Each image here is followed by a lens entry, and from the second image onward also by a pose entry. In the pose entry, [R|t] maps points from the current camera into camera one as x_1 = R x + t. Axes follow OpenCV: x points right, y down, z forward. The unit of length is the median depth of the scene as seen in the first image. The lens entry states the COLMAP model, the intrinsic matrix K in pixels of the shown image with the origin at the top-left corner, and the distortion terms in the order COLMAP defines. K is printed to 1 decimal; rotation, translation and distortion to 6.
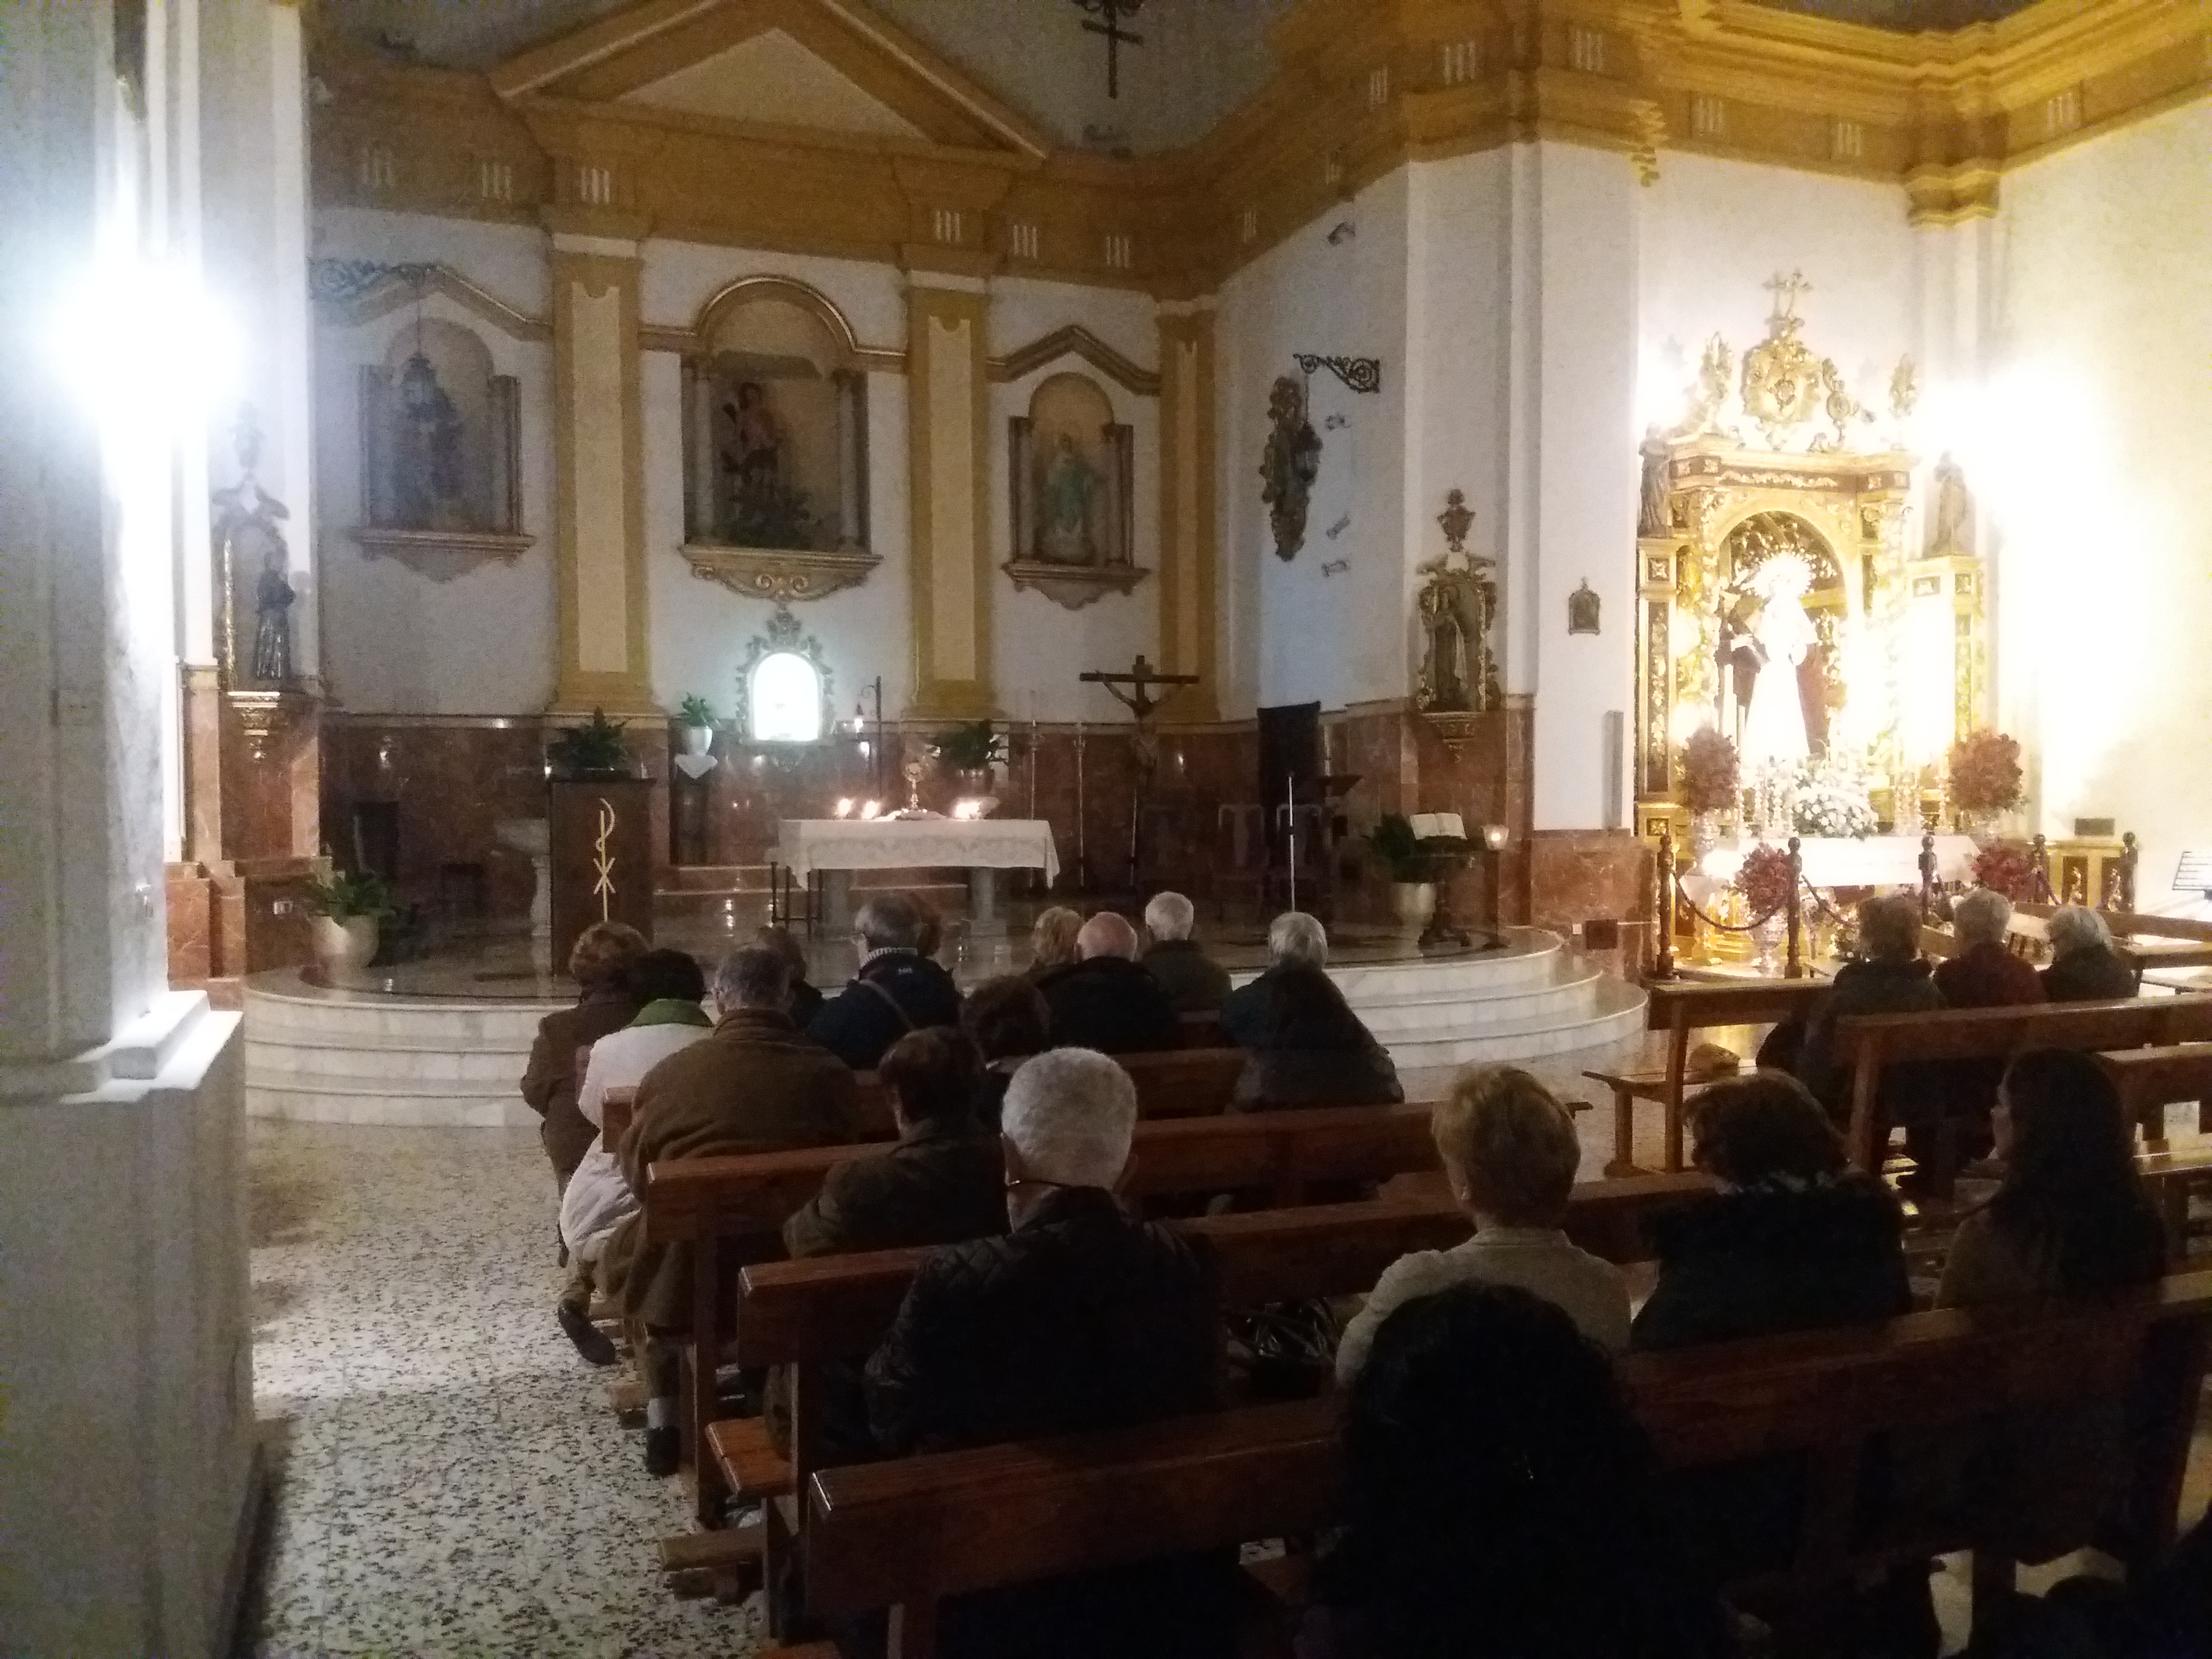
lens RADIAL K [[1820.8, 0, 1106.0], [0, 1820.8, 829.5], [0, 0, 1]] dist [0.122555, -0.187679]
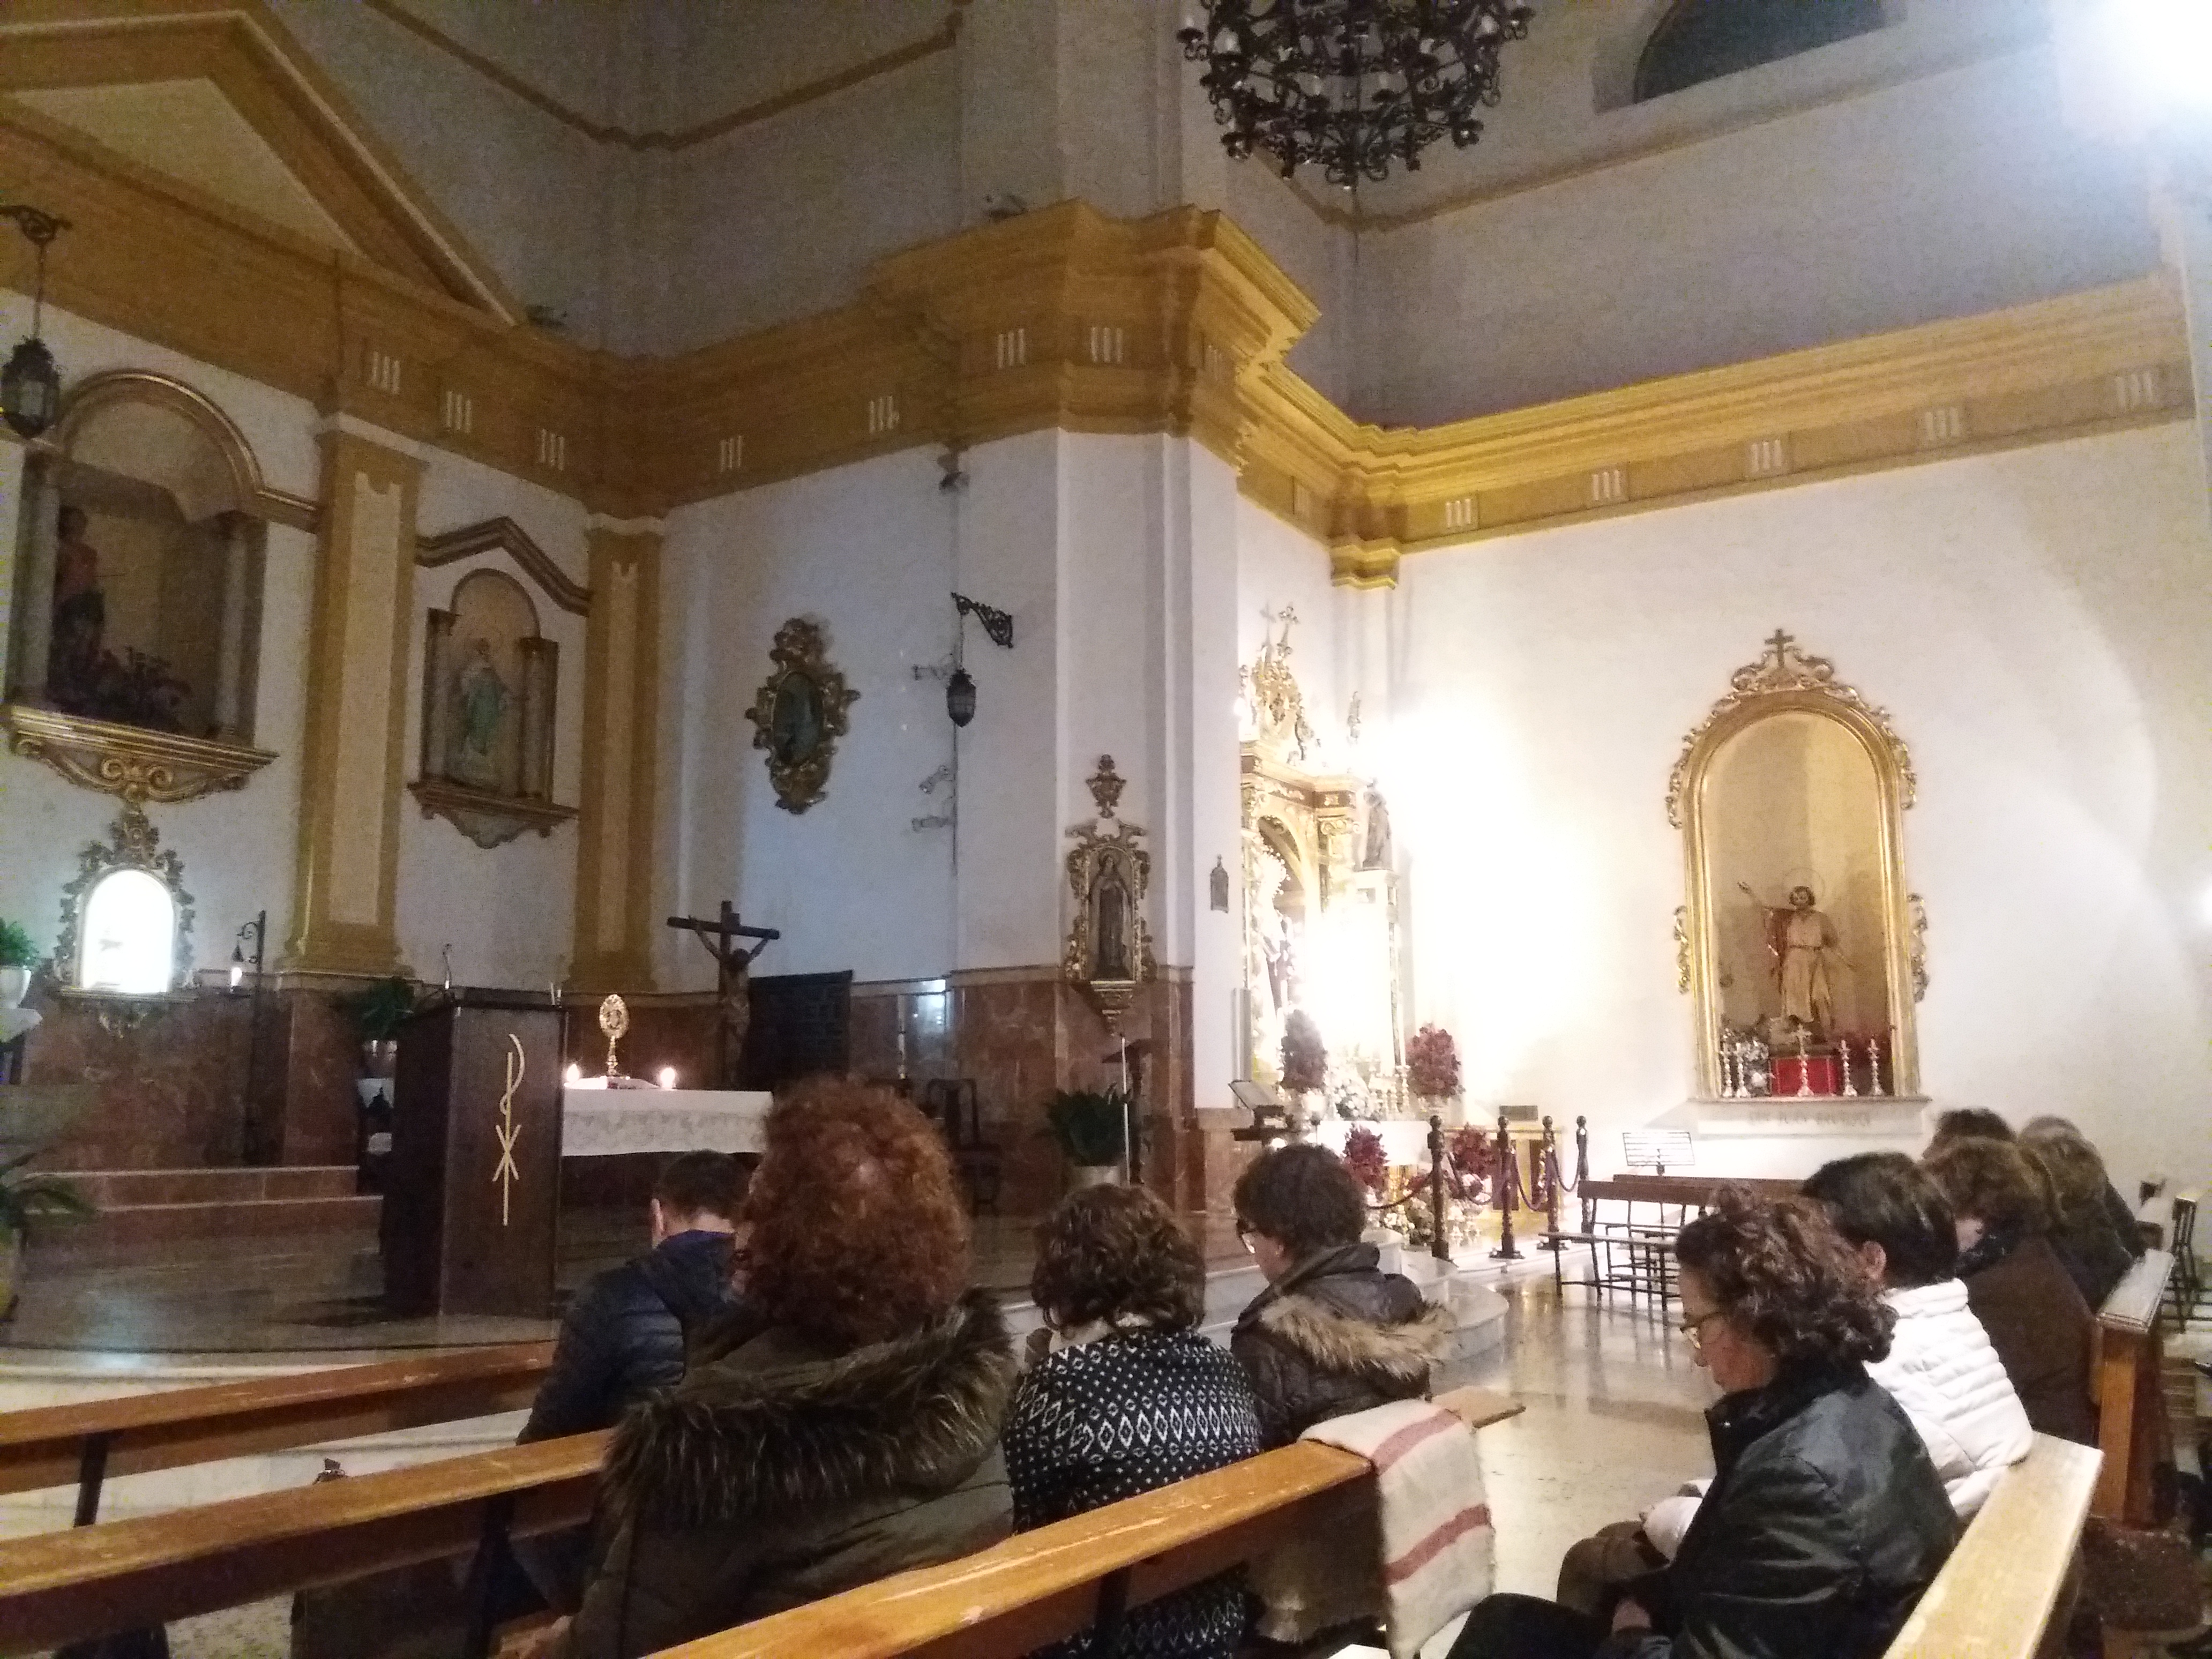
lens RADIAL K [[1820.8, 0, 1106.0], [0, 1820.8, 829.5], [0, 0, 1]] dist [0.122555, -0.187679]
pose [[0.793806, 0.096478, 0.600469, -0.332300], [0.010775, 0.984951, -0.172497, 0.017982], [-0.608075, 0.143399, 0.780821, 0.214302]]
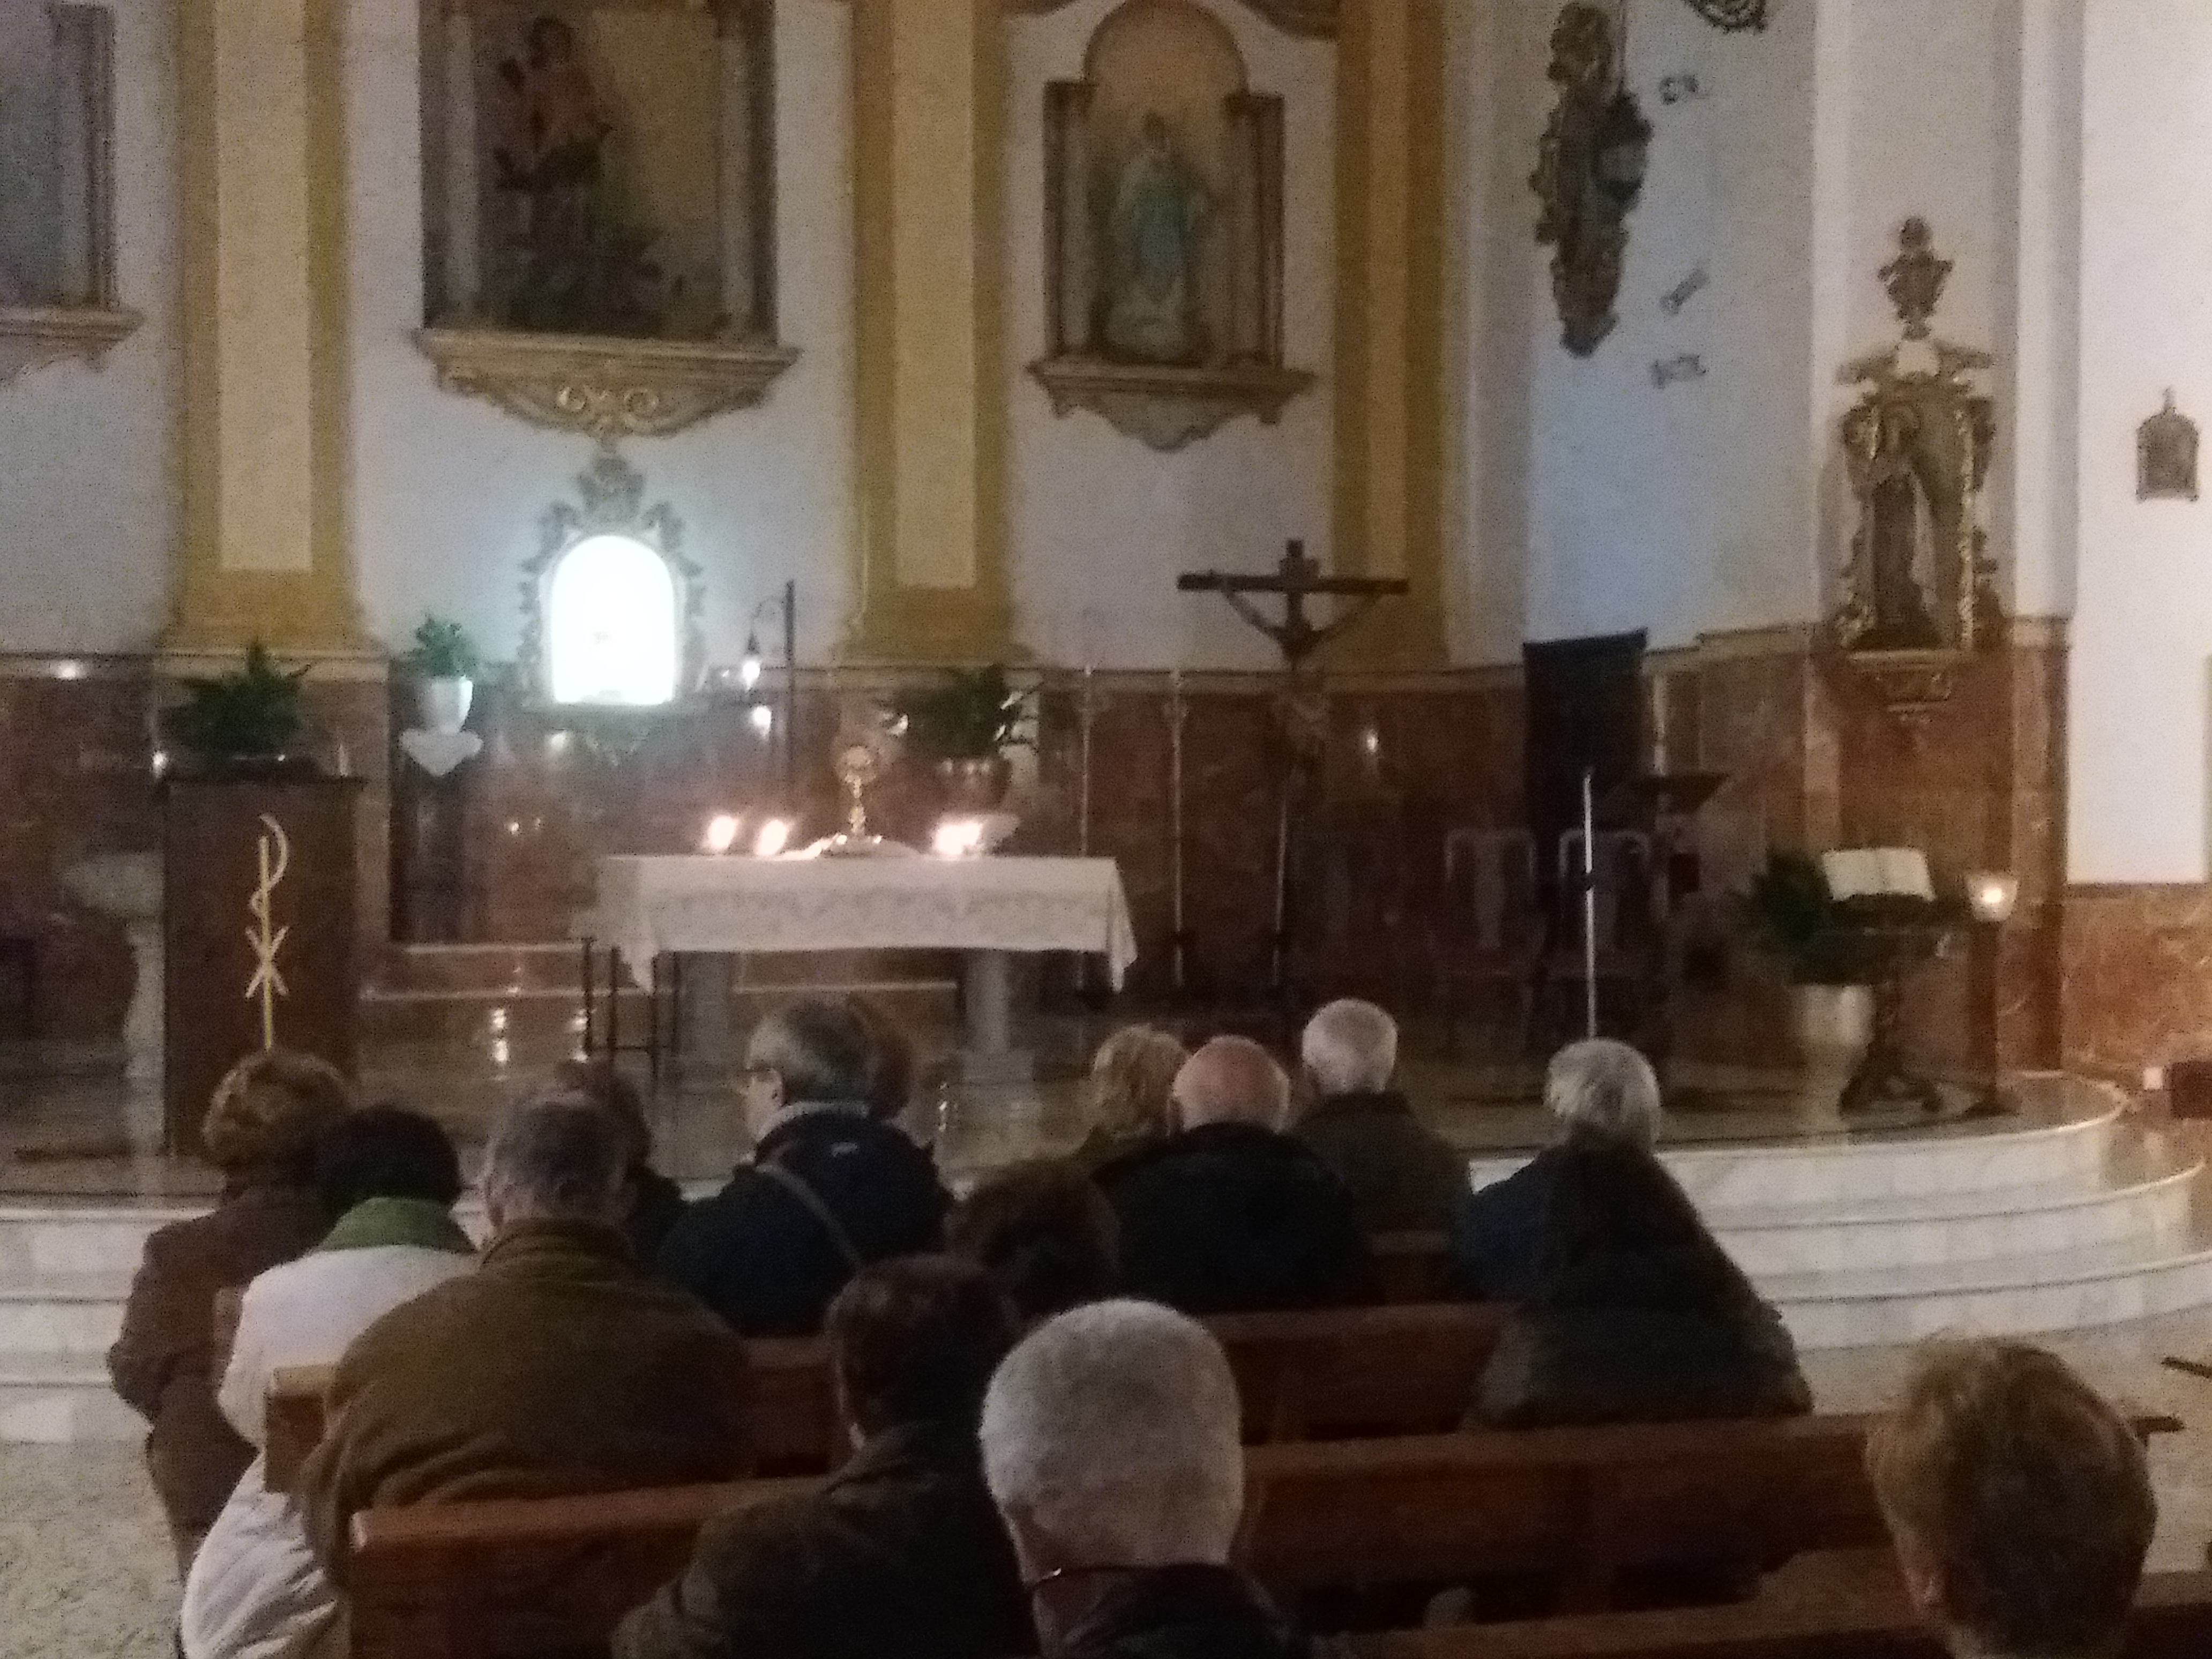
lens RADIAL K [[3498.4, 0, 1106.0], [0, 3498.4, 829.5], [0, 0, 1]] dist [0.170775, -0.549542]
pose [[0.999327, 0.004425, -0.036414, 0.001709], [-0.004920, 0.999897, -0.013518, -0.000049], [0.036351, 0.013688, 0.999245, 0.007778]]
